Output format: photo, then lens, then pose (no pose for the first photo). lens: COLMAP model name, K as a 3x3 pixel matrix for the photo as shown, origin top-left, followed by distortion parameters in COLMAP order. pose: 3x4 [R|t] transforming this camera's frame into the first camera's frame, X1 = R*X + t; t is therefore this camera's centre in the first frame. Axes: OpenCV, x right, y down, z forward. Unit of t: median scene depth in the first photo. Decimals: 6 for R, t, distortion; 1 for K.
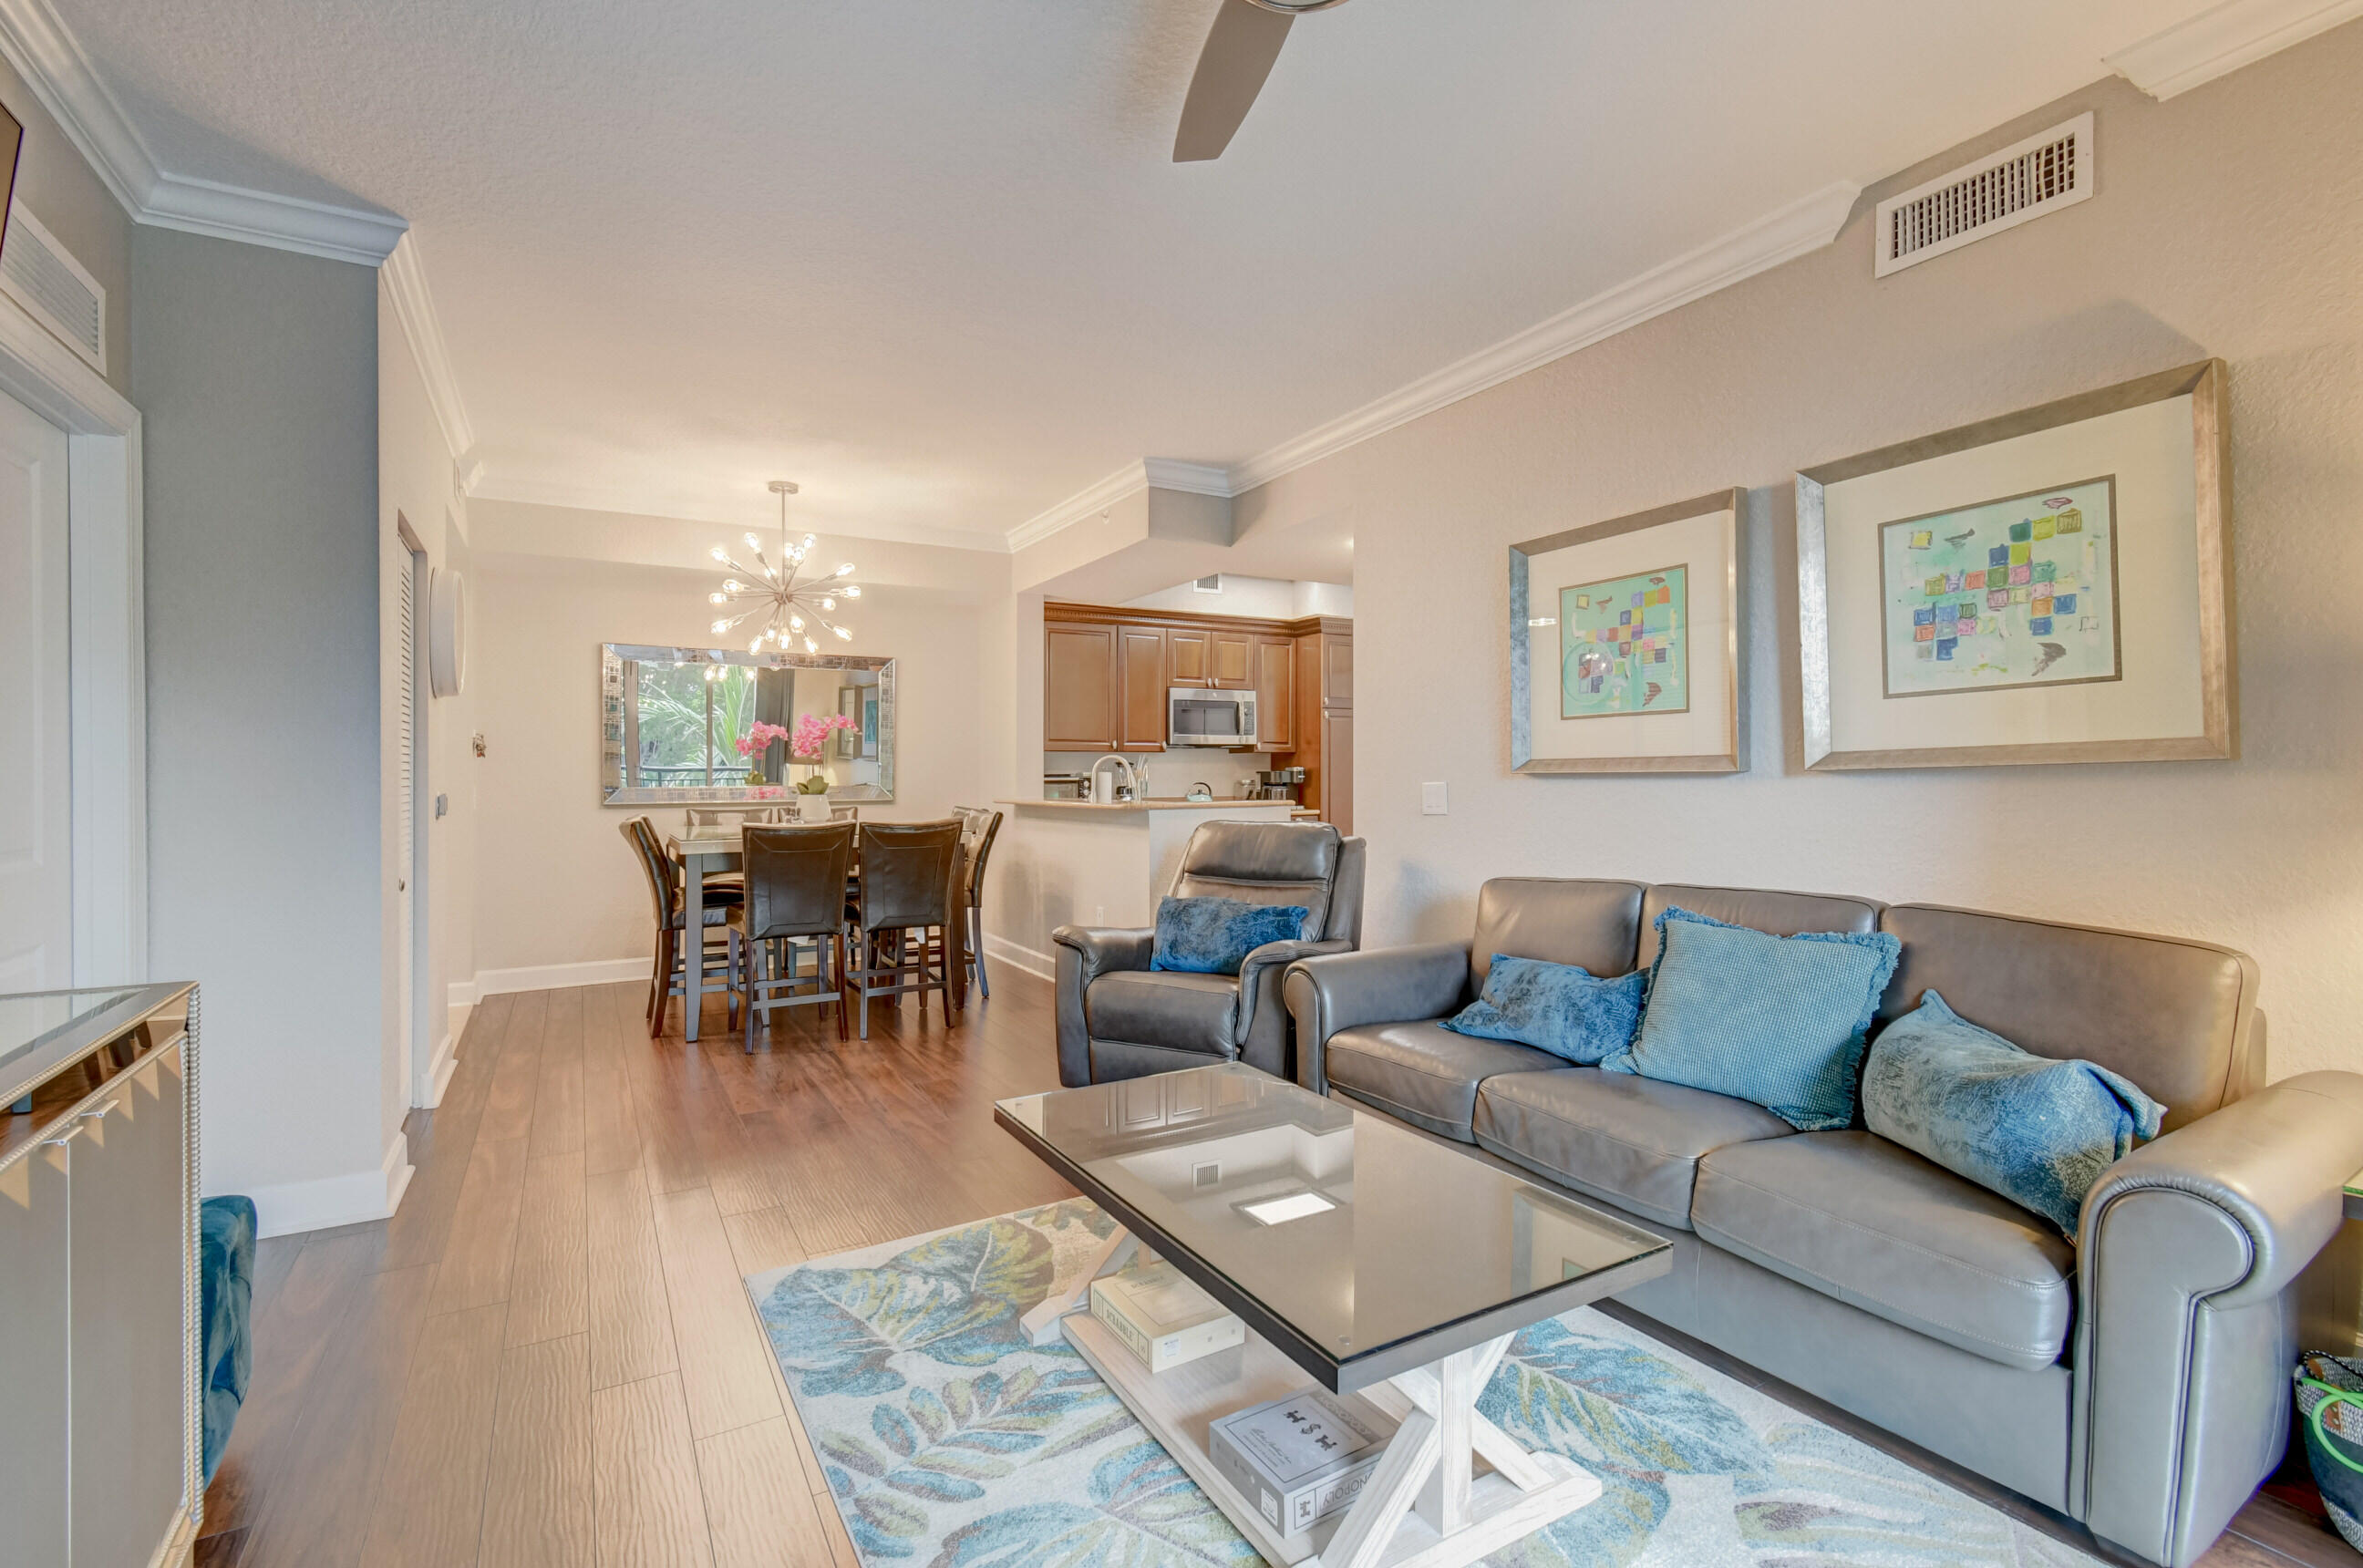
lens RADIAL K [[1043.2, 0, 1169.5], [0, 1043.2, 777.8], [0, 0, 1]] dist [0.019276, -0.014033]
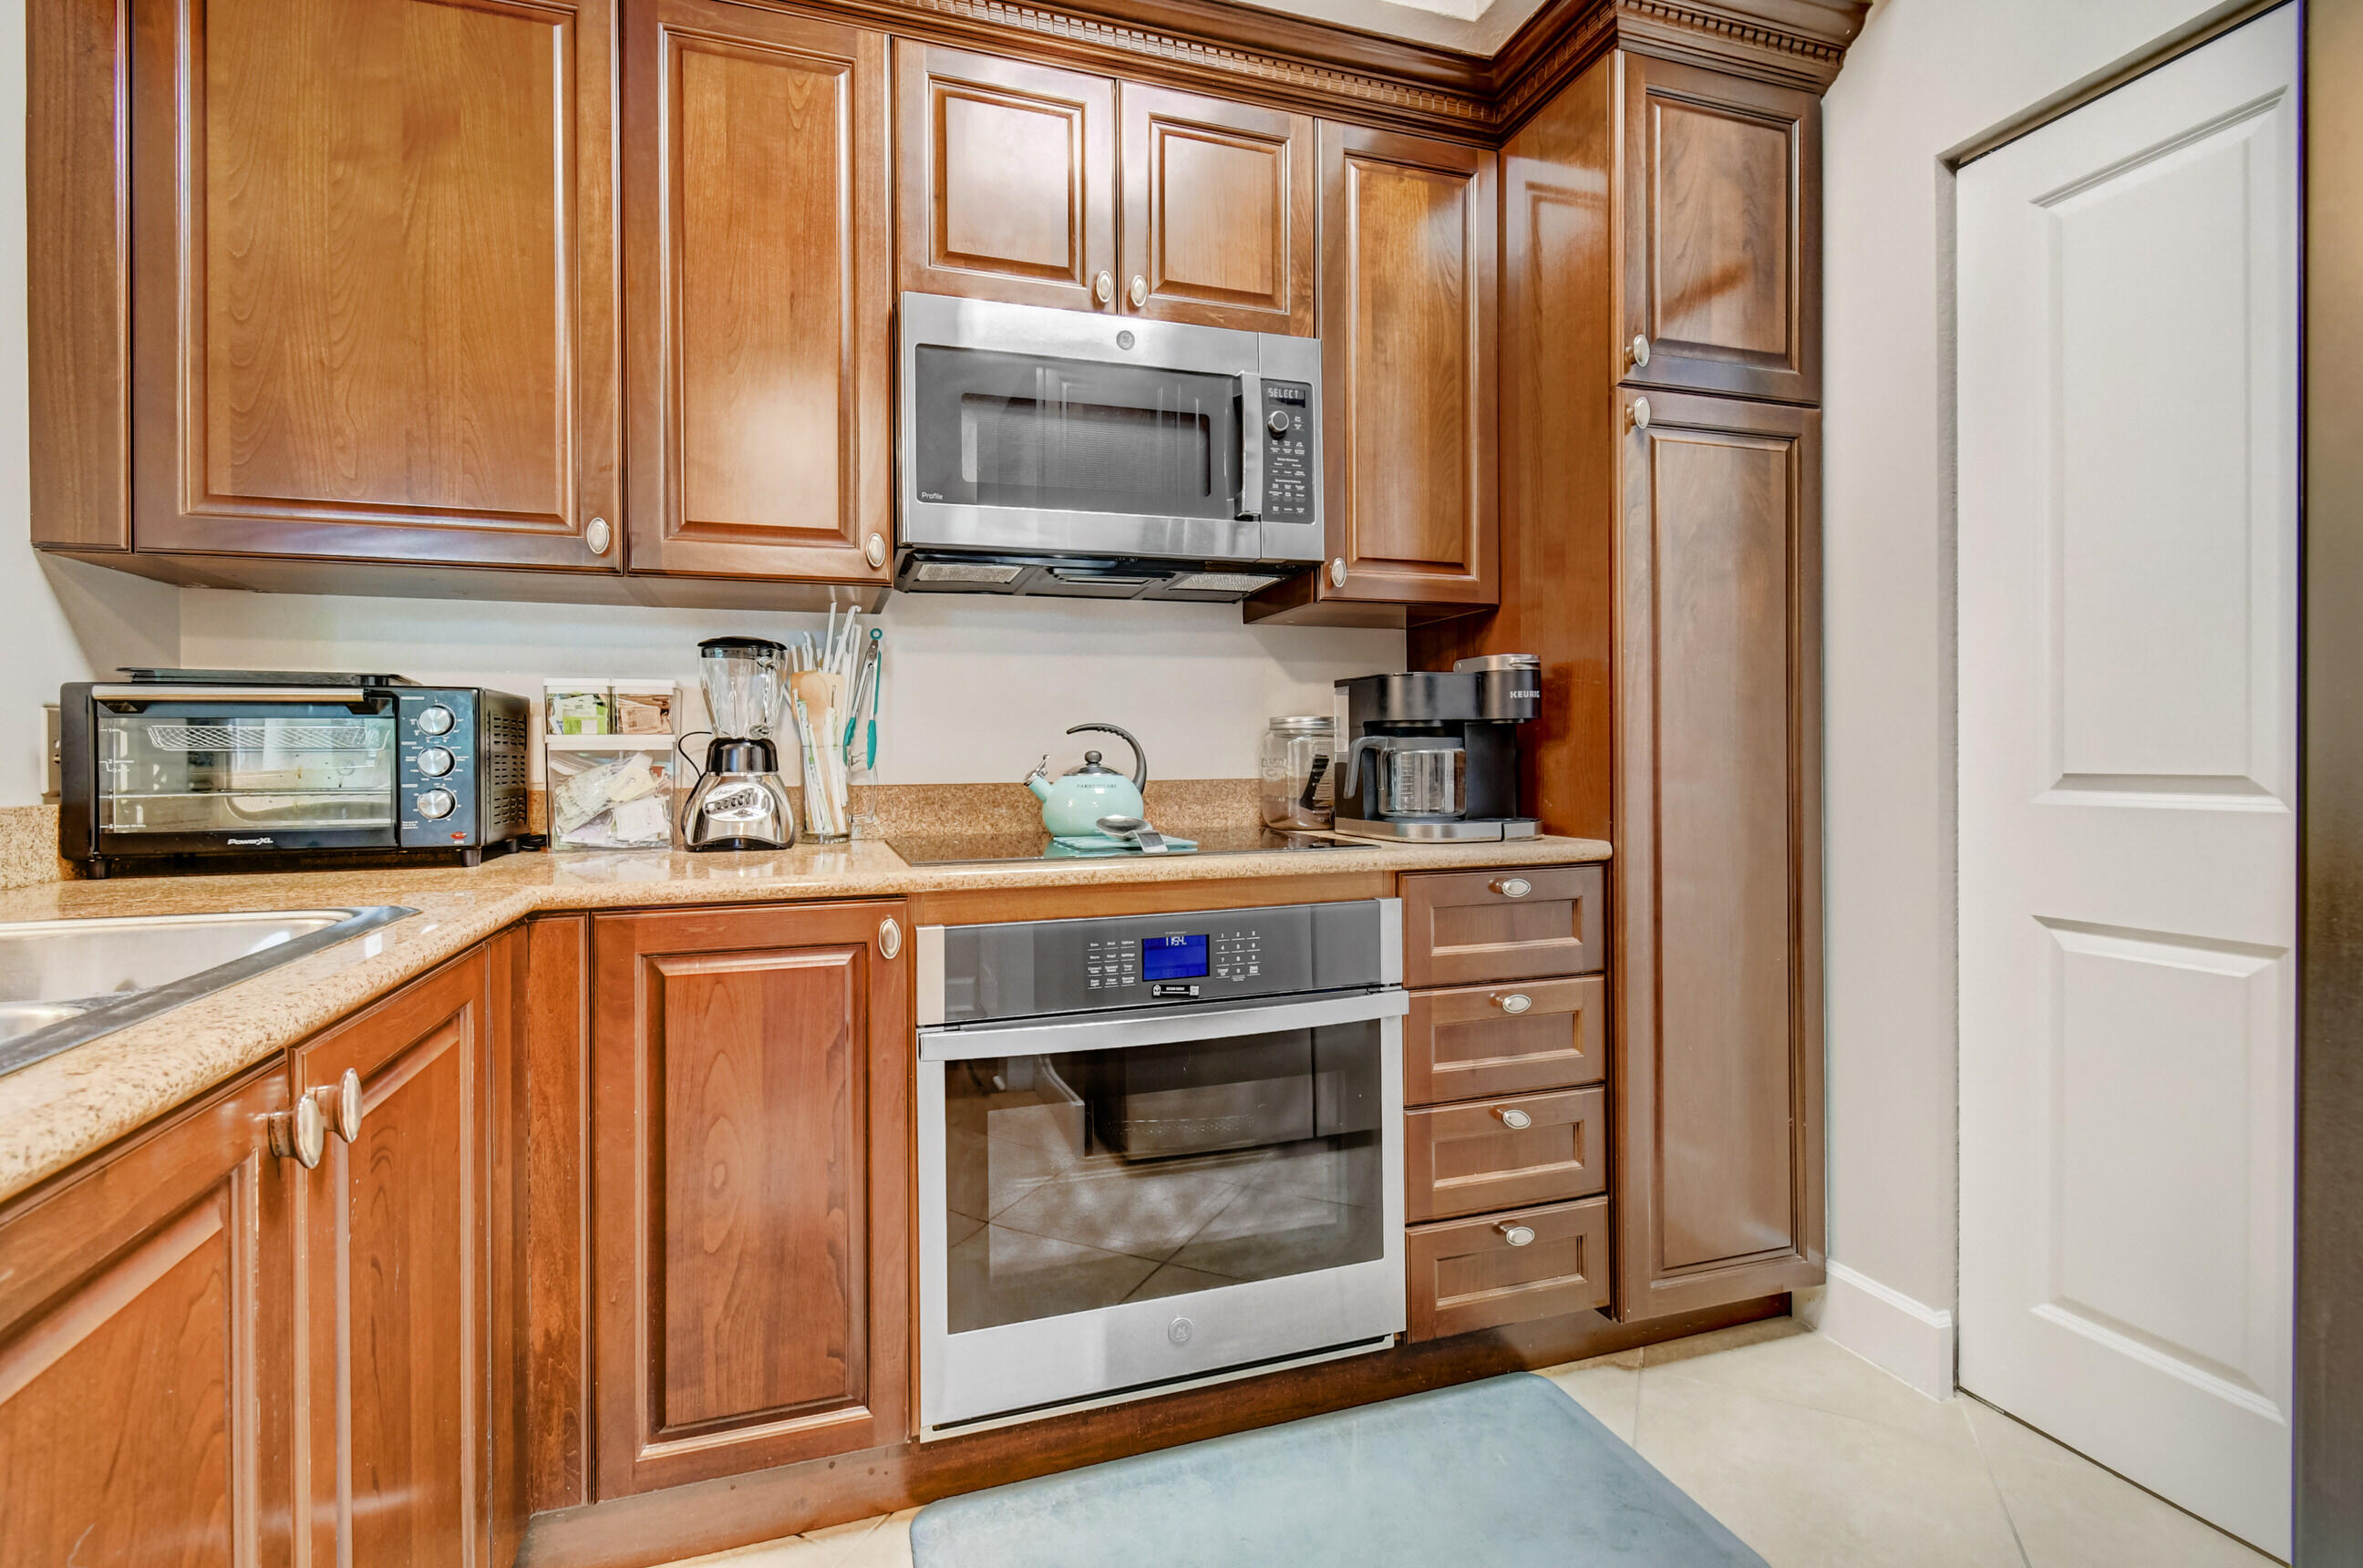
lens RADIAL K [[1059.1, 0, 1150.7], [0, 1059.1, 758.7], [0, 0, 1]] dist [0.003574, 0.000459]
pose [[0.978036, -0.006039, -0.208347, 0.098011], [0.005861, 0.999982, -0.001472, 0.013568], [0.208352, 0.000218, 0.978054, 0.783820]]
